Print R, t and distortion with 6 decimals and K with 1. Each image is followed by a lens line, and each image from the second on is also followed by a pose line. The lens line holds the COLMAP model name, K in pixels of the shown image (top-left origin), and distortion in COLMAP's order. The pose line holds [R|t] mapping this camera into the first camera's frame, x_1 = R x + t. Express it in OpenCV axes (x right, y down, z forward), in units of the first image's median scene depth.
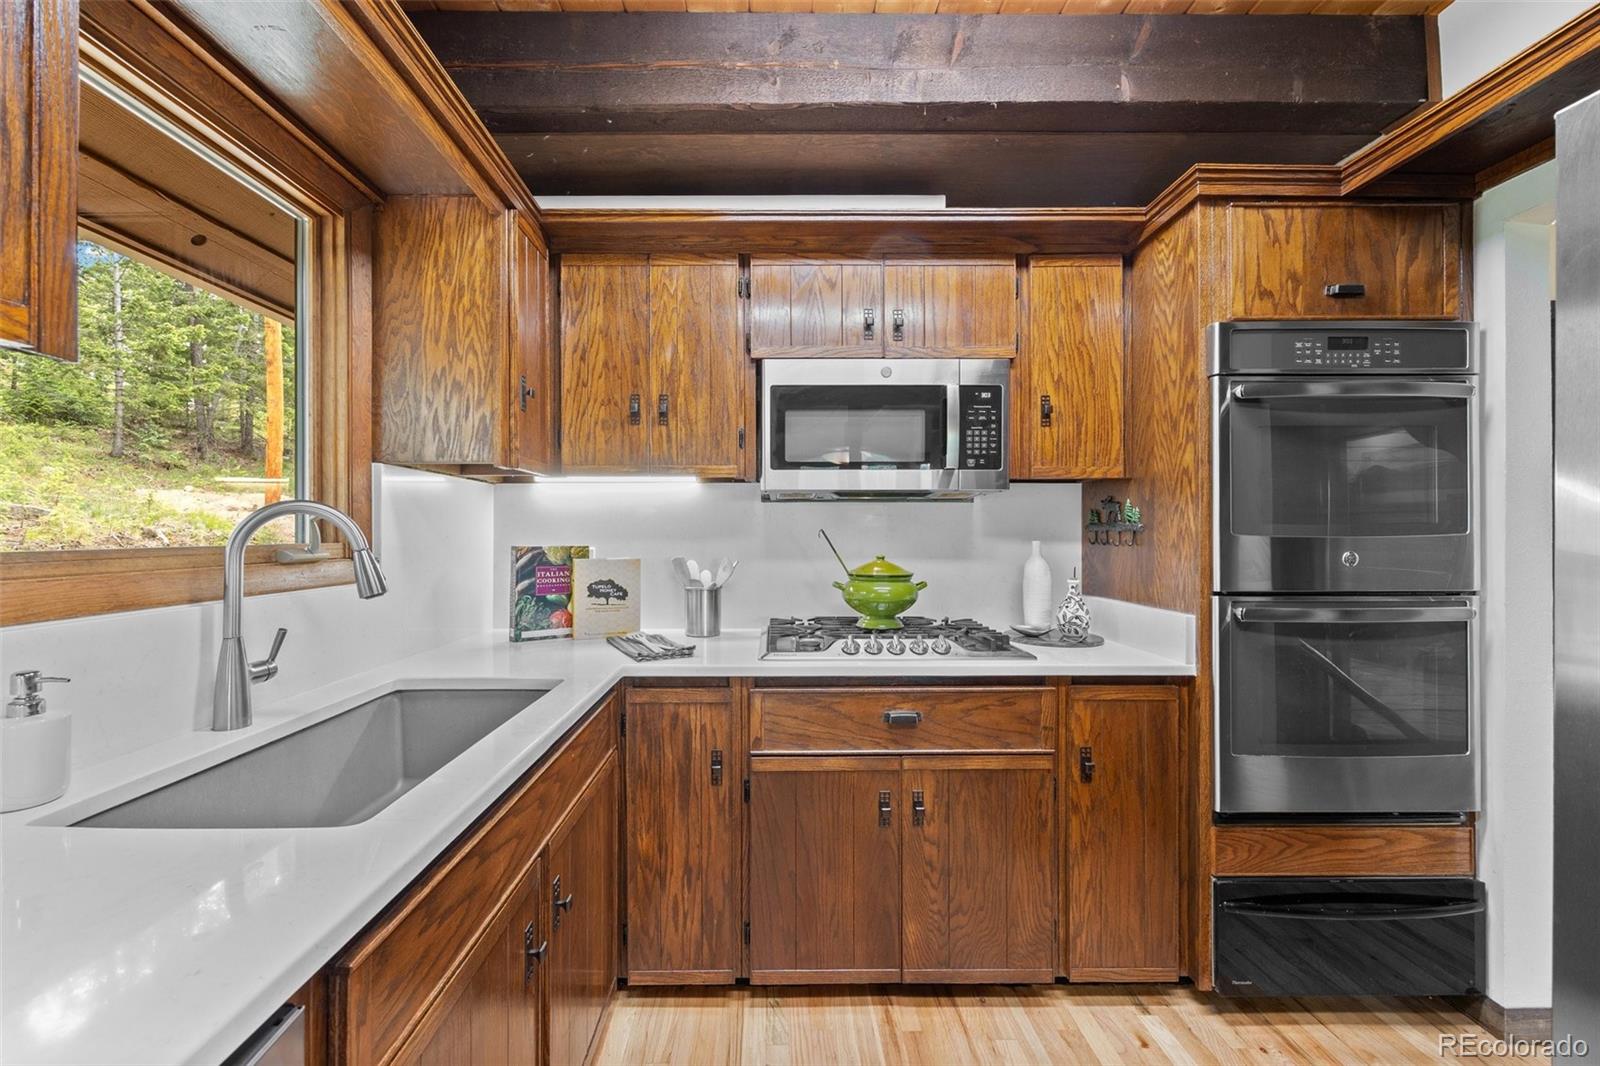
lens RADIAL K [[640.5, 0, 785.9], [0, 640.5, 523.7], [0, 0, 1]] dist [-0.000638, -0.000236]
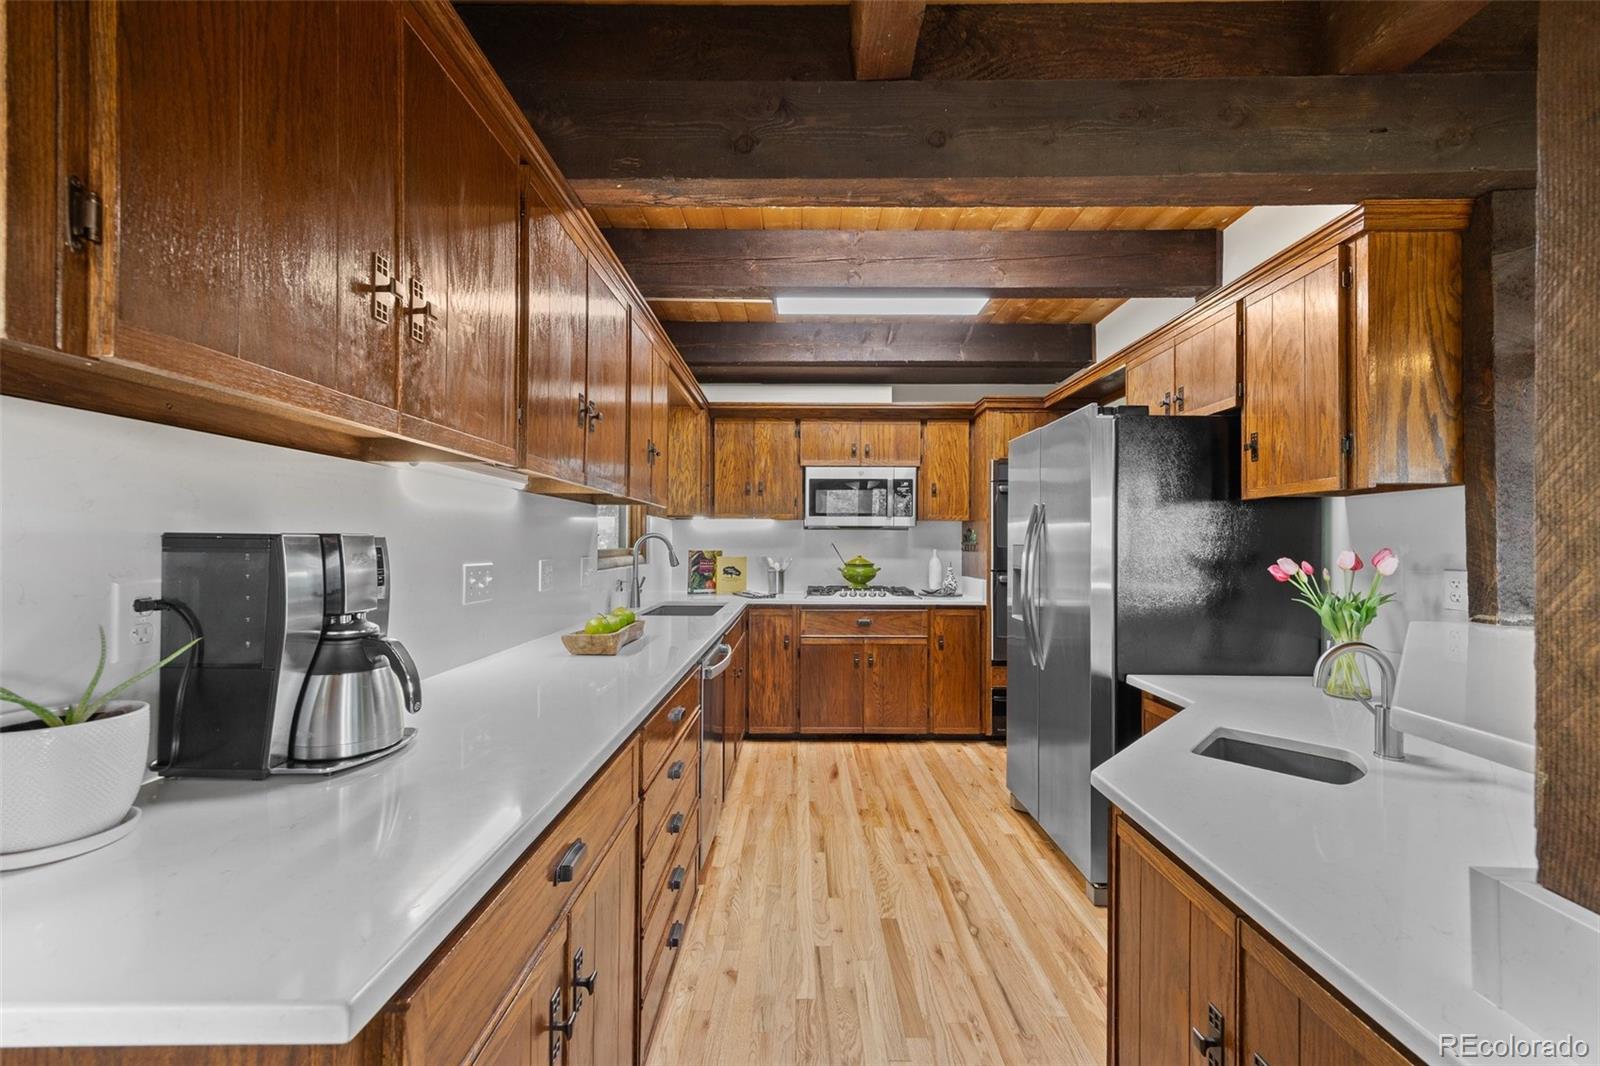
lens RADIAL K [[630.9, 0, 800.0], [0, 630.9, 533.0], [0, 0, 1]] dist [0.012231, -0.000133]
pose [[0.999714, 0.005276, -0.023343, -0.004424], [-0.005393, 0.999973, -0.004955, -0.016796], [0.023316, 0.005080, 0.999715, -1.300676]]
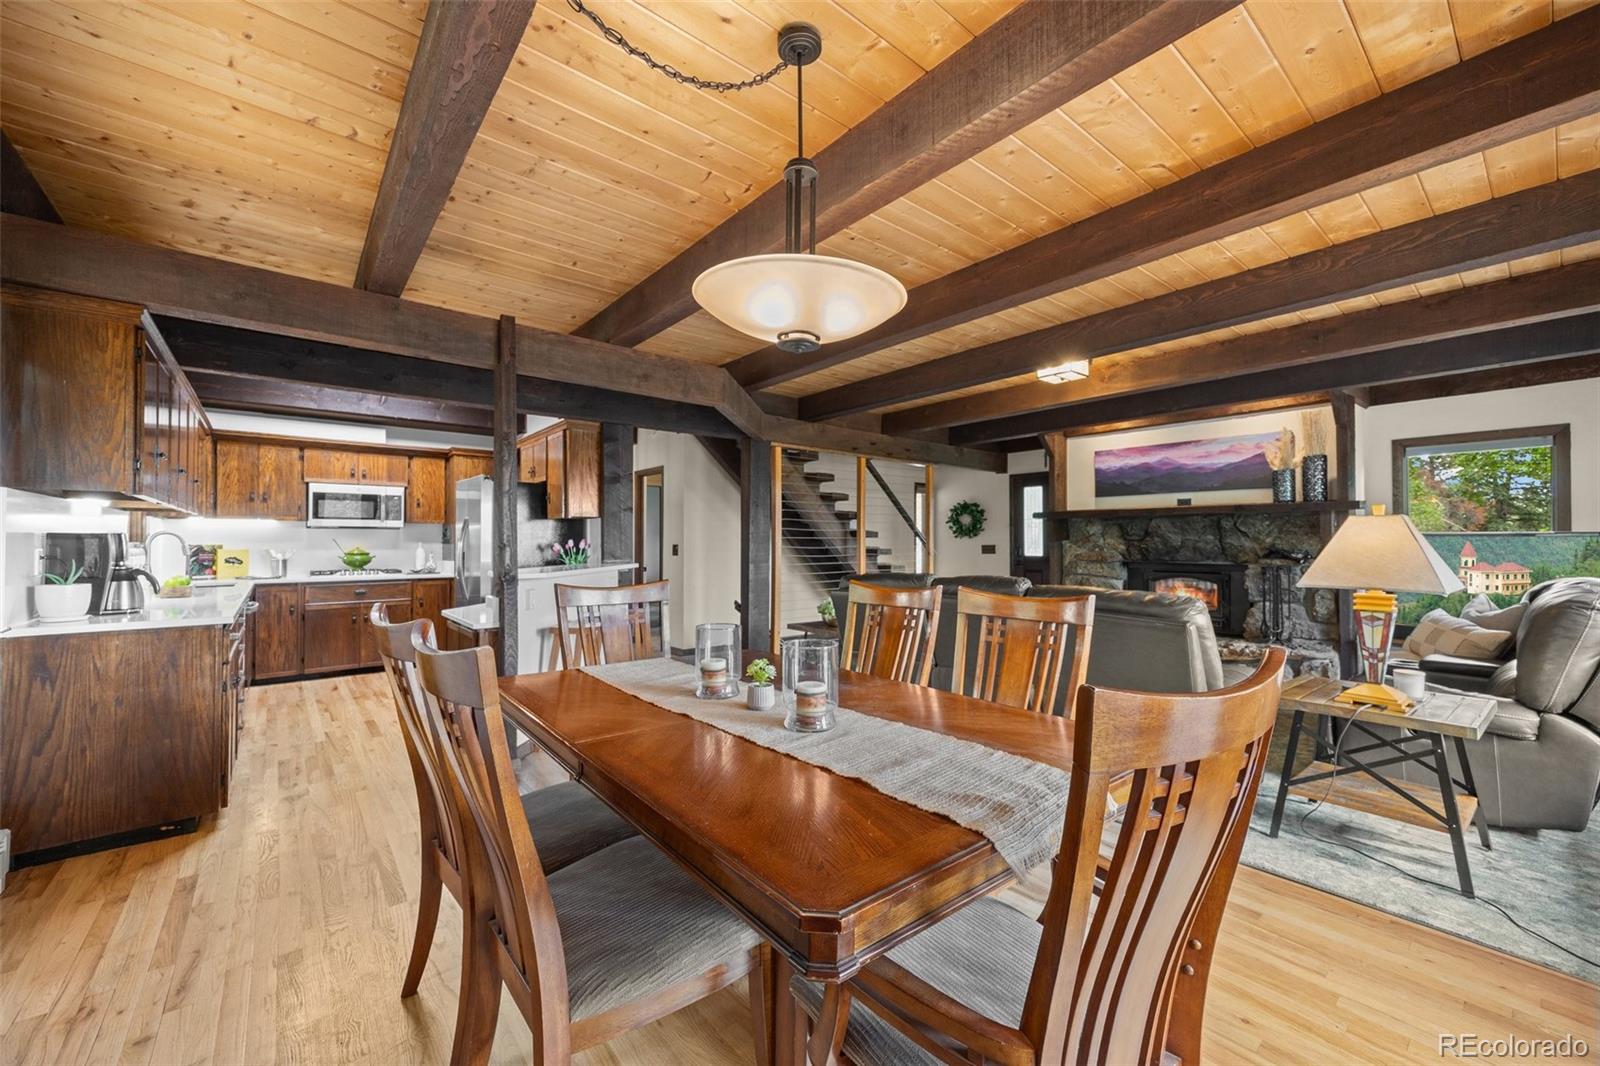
lens RADIAL K [[630.9, 0, 800.0], [0, 630.9, 533.0], [0, 0, 1]] dist [0.012231, -0.000133]
pose [[0.784080, 0.009074, 0.620593, -0.087991], [-0.006749, 0.999959, -0.006094, -0.016101], [-0.620623, 0.000590, 0.784109, -3.081199]]
